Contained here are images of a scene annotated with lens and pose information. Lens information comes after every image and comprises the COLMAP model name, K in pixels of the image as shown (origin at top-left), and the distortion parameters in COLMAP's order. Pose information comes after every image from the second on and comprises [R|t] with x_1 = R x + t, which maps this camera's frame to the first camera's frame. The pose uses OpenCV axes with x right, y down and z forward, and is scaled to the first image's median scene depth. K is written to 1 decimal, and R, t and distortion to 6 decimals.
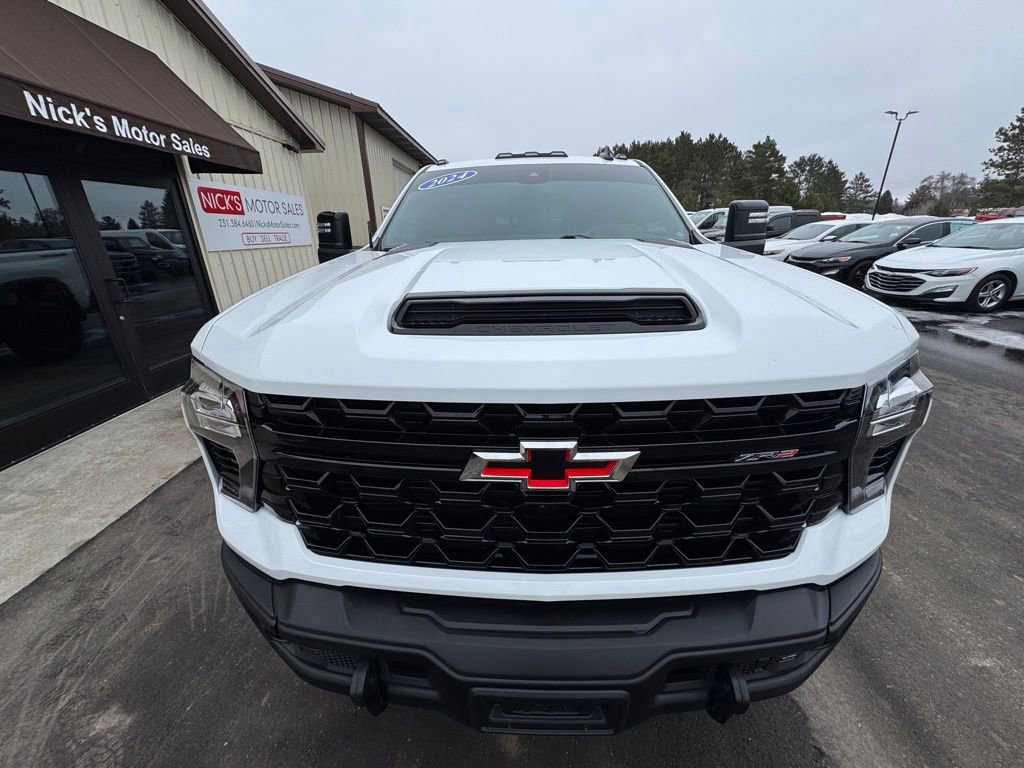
lens RADIAL K [[406.7, 0, 511.0], [0, 406.7, 384.2], [0, 0, 1]] dist [-0.004184, 0.001036]
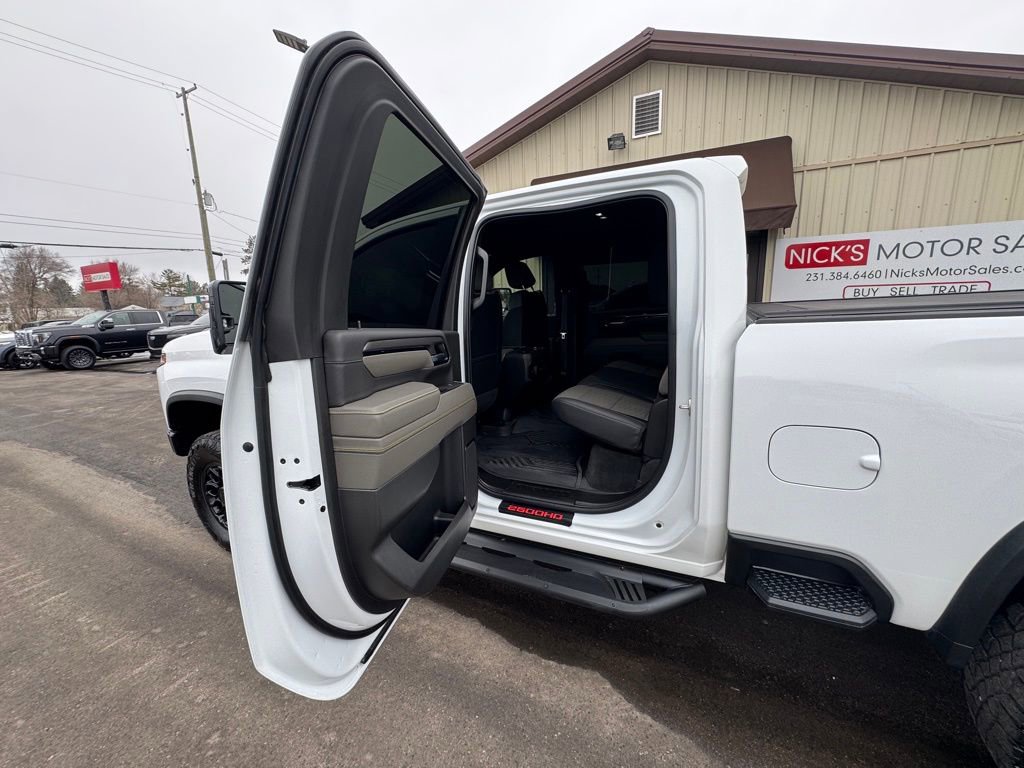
lens RADIAL K [[410.7, 0, 513.5], [0, 410.7, 382.6], [0, 0, 1]] dist [0.000346, -0.001310]
pose [[-0.418573, 0.209509, -0.883687, 0.804602], [-0.282254, 0.894832, 0.345845, -0.508814], [0.863209, 0.394185, -0.315418, 1.303515]]
